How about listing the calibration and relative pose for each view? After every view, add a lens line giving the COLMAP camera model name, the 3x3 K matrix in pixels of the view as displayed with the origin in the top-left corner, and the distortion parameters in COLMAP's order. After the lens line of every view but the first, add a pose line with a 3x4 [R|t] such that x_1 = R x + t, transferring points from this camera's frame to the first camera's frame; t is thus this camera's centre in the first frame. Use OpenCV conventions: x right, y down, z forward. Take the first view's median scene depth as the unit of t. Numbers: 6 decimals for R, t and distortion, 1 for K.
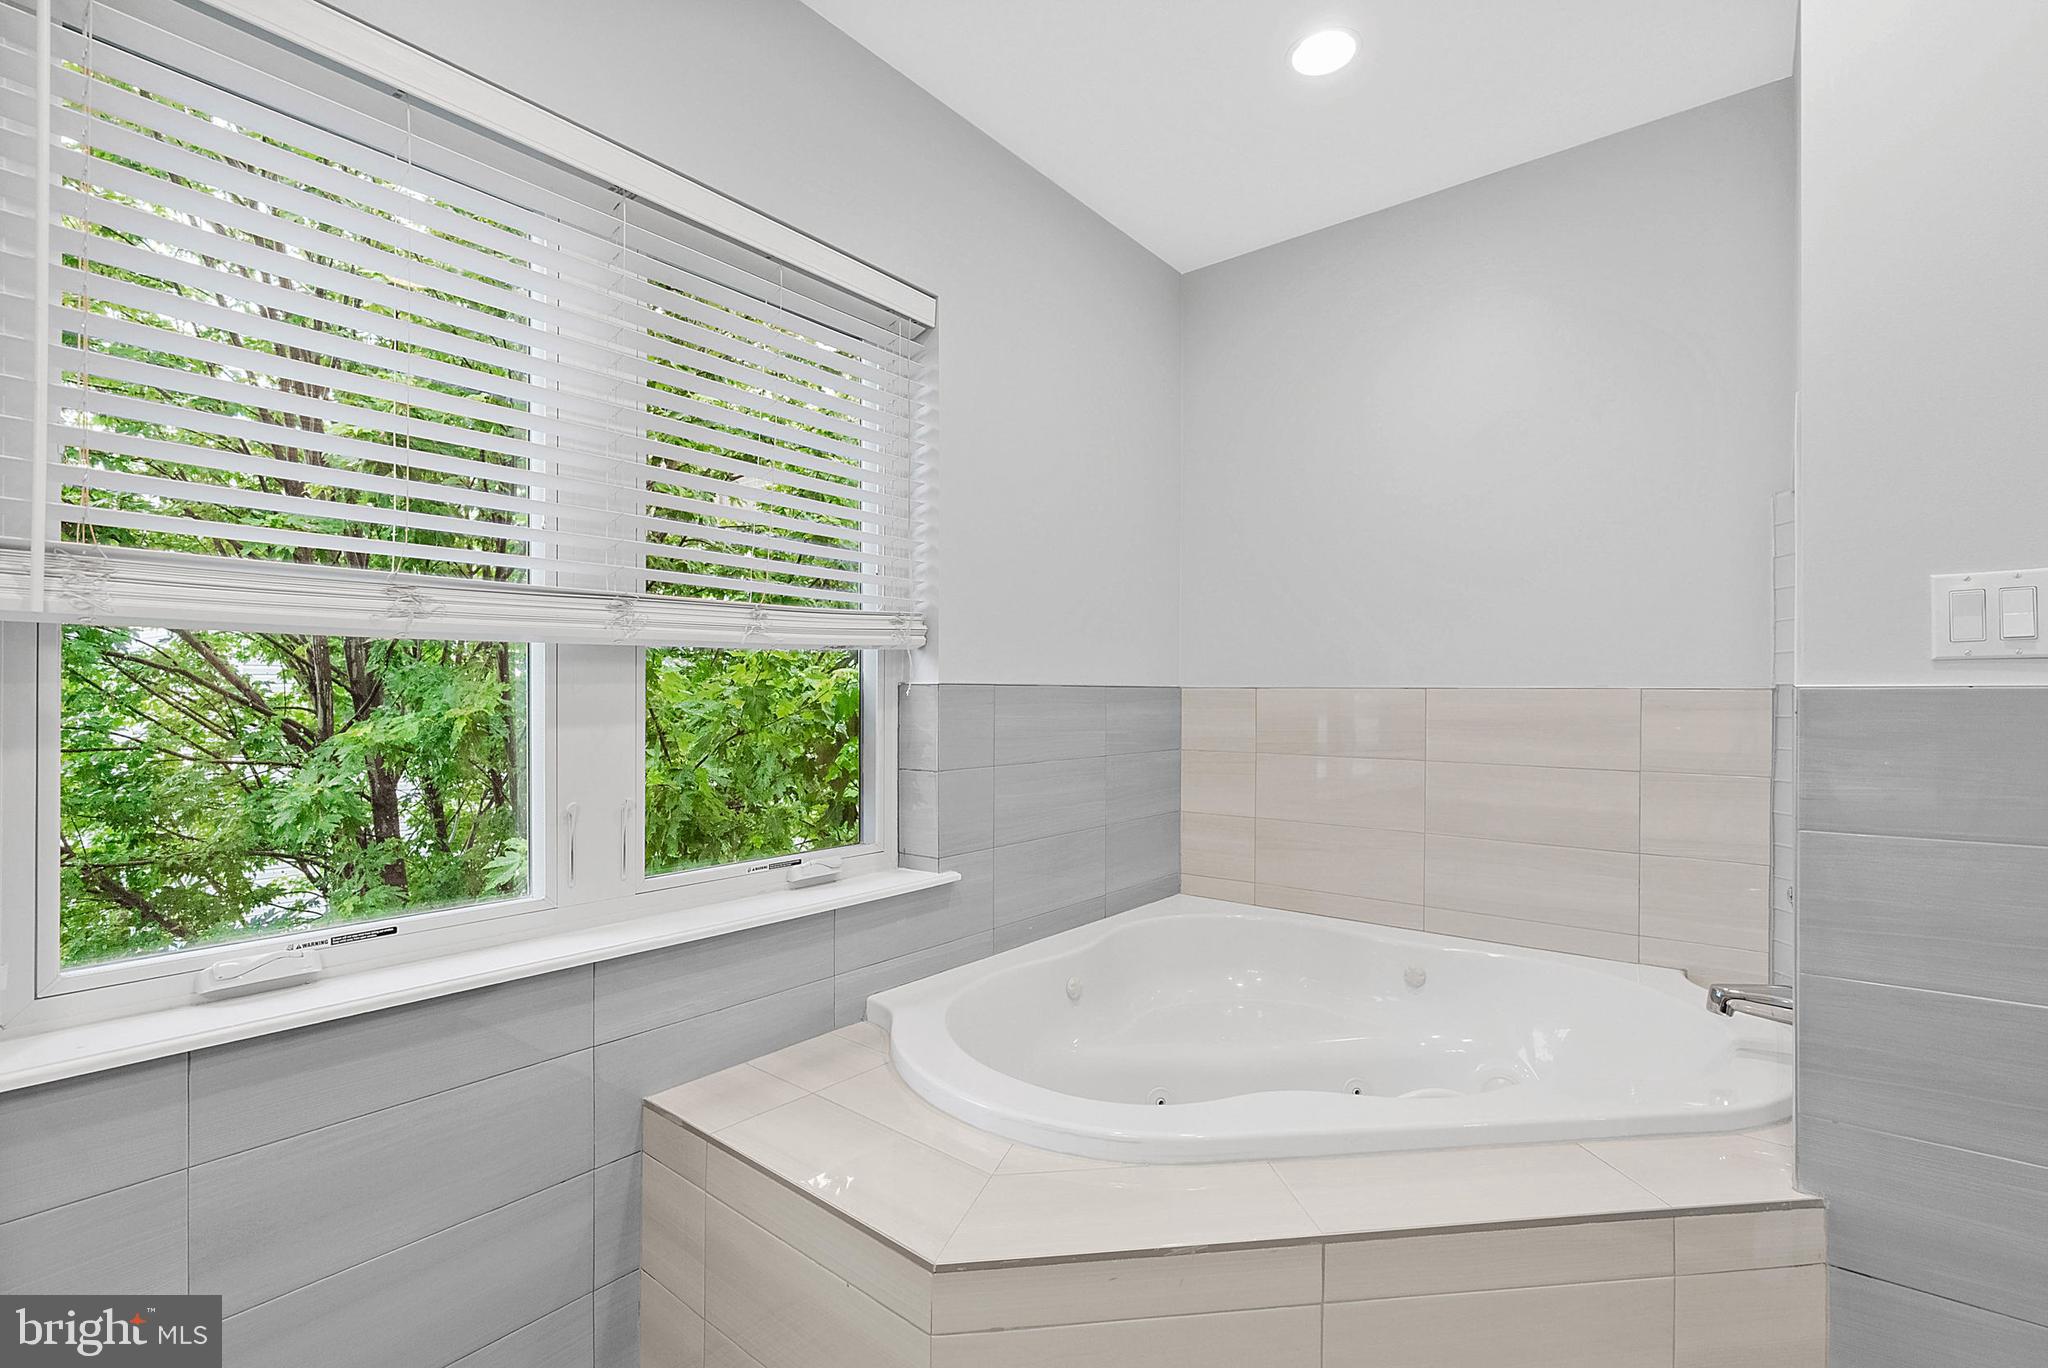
lens RADIAL K [[939.0, 0, 1027.8], [0, 939.0, 704.0], [0, 0, 1]] dist [-0.005324, 0.000178]
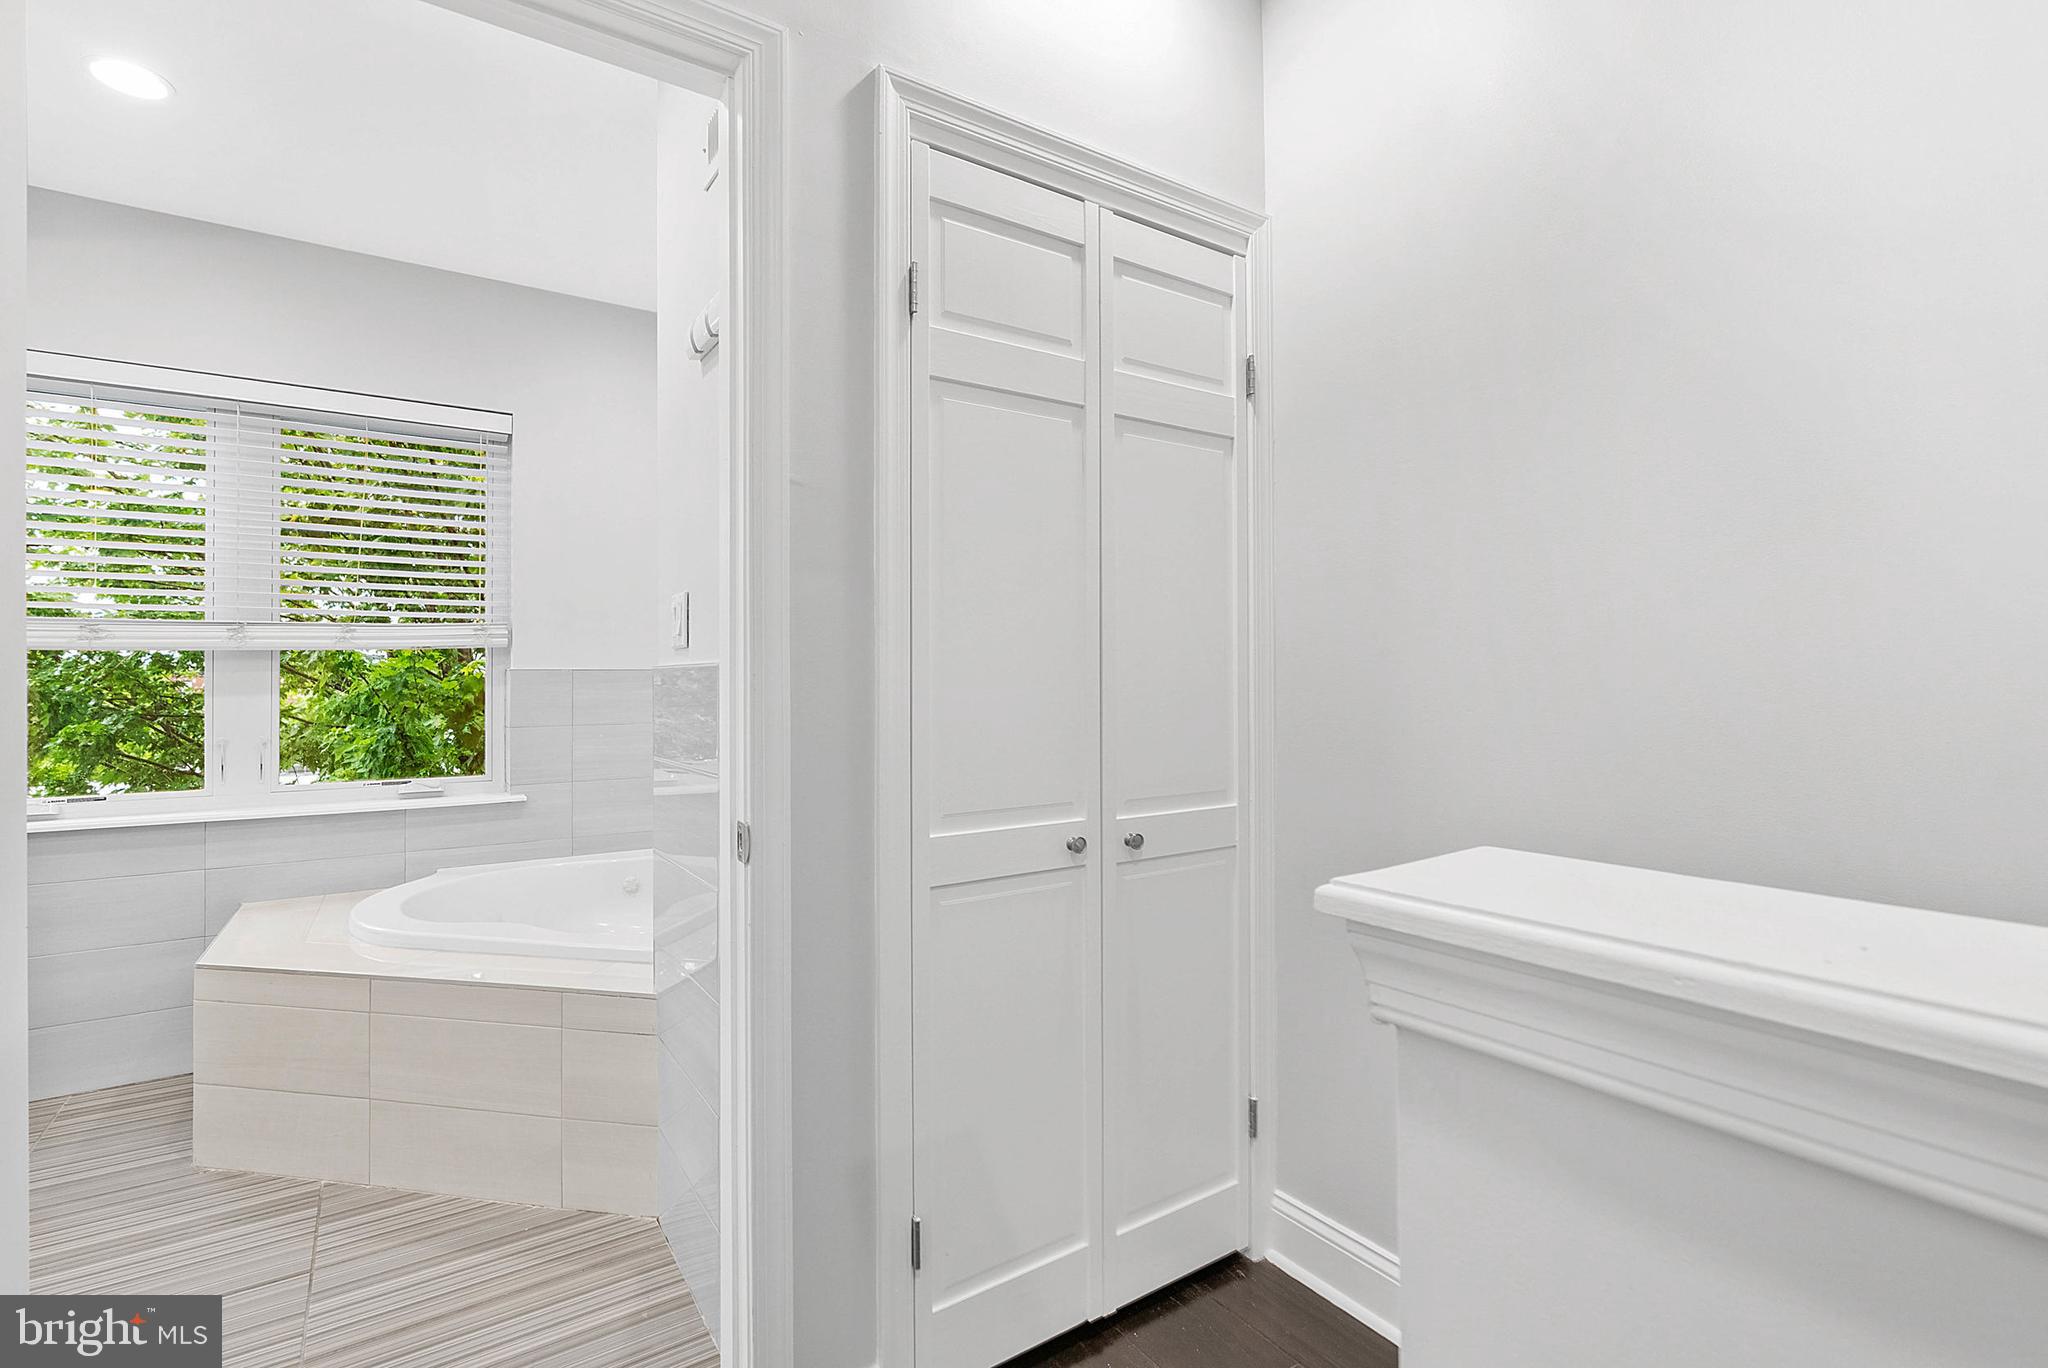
lens RADIAL K [[939.0, 0, 1029.4], [0, 939.0, 678.6], [0, 0, 1]] dist [-0.005324, 0.000178]
pose [[0.949593, -0.013676, -0.313187, 1.462026], [0.009402, 0.999841, -0.015153, 0.030513], [0.313345, 0.011445, 0.949571, -0.215109]]
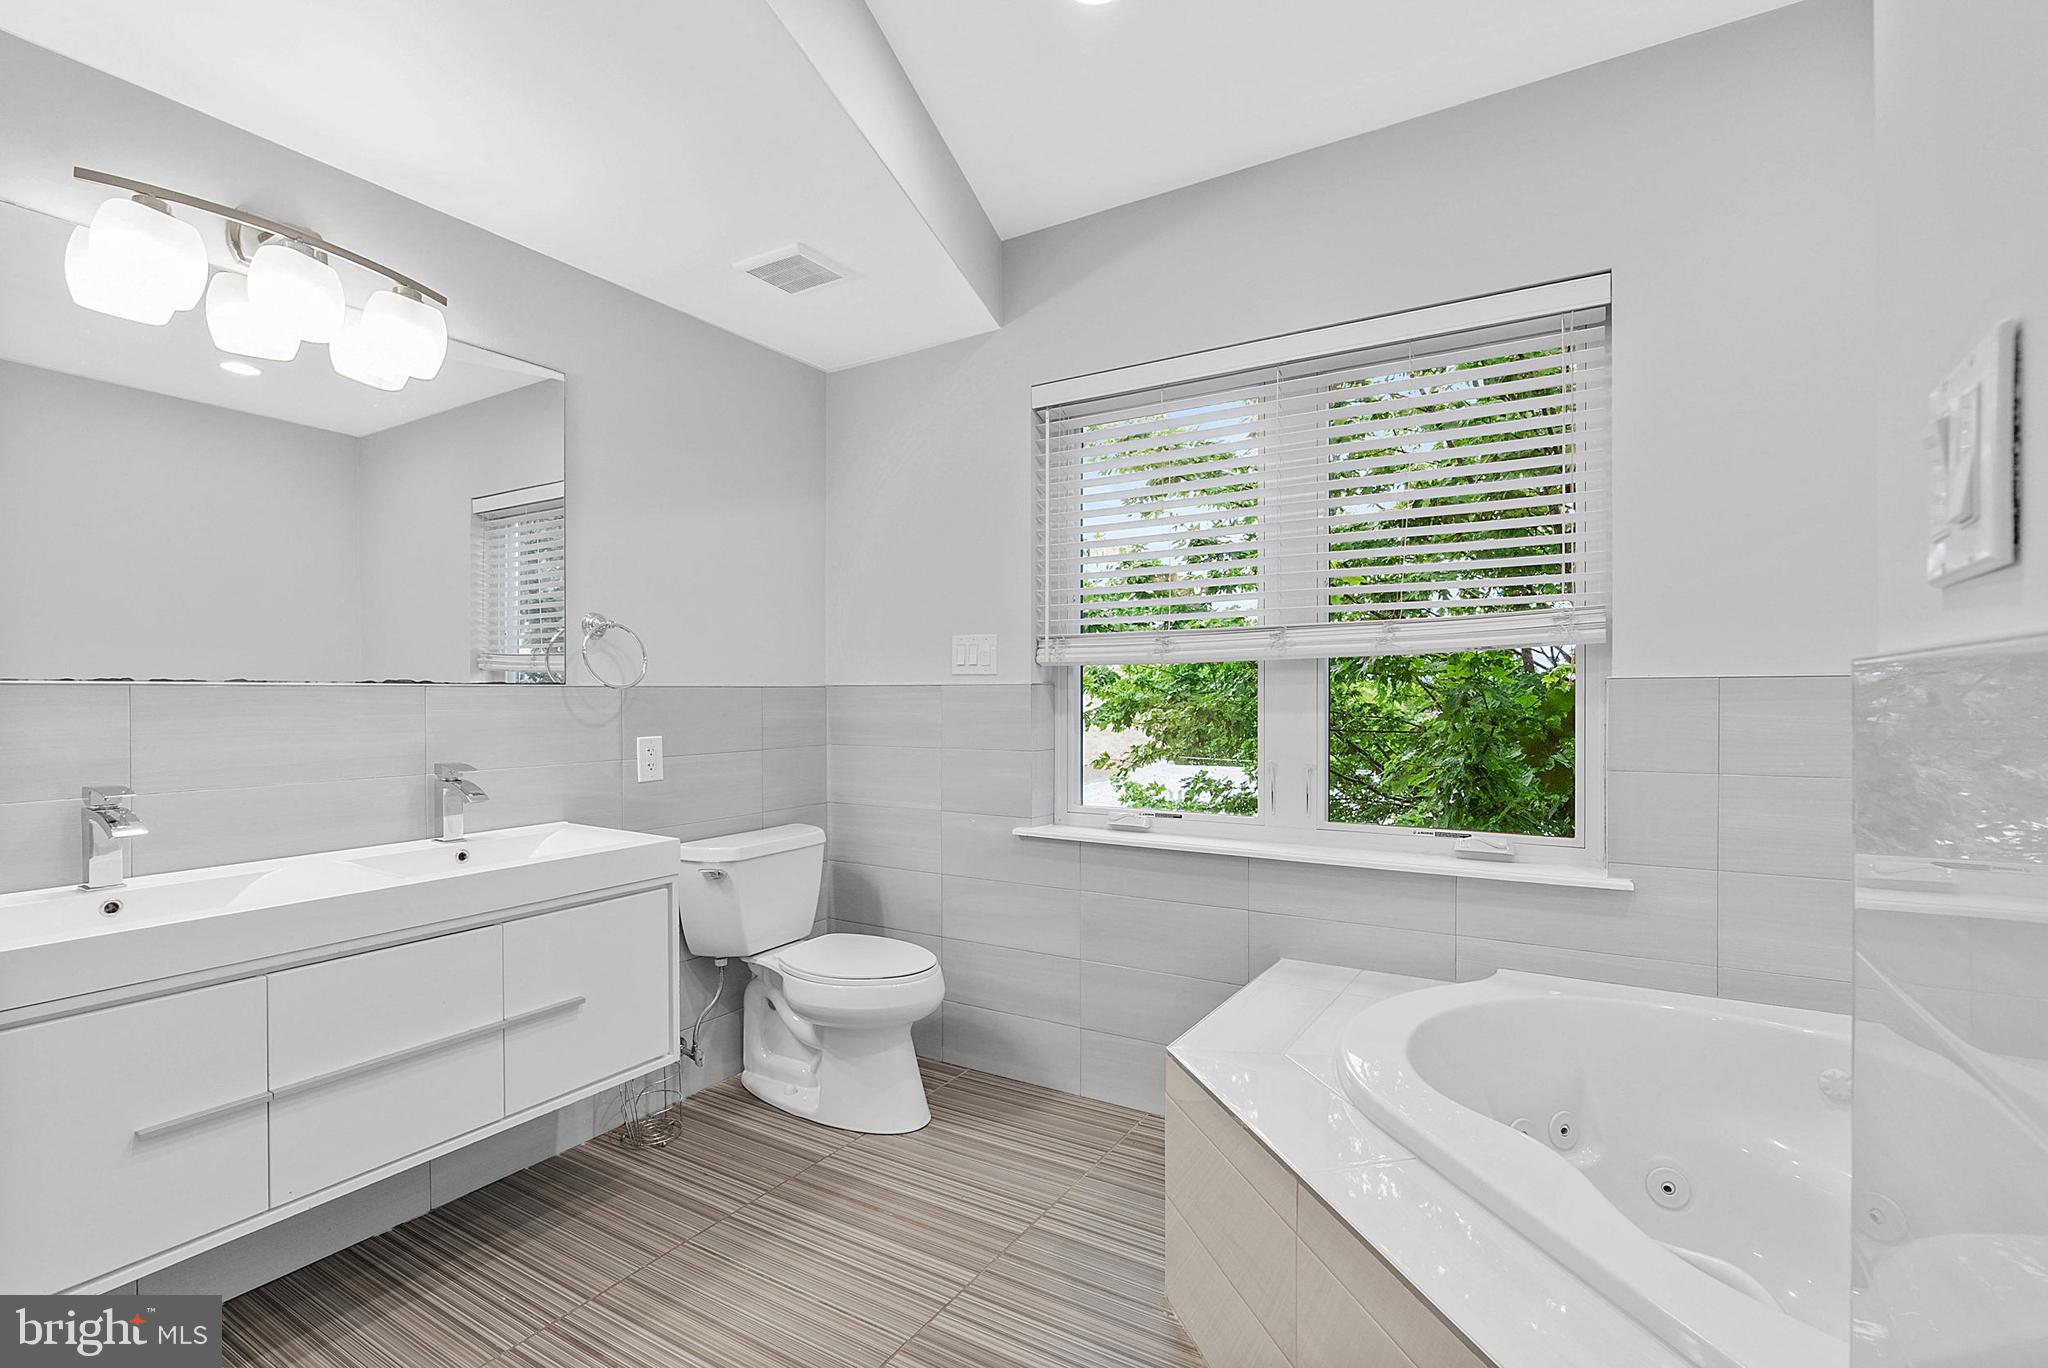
lens RADIAL K [[939.0, 0, 1035.8], [0, 939.0, 695.8], [0, 0, 1]] dist [-0.005324, 0.000178]
pose [[0.115835, -0.007118, -0.993243, 0.973048], [-0.007752, 0.999937, -0.008070, 0.010747], [0.993238, 0.008634, 0.115773, 0.392831]]
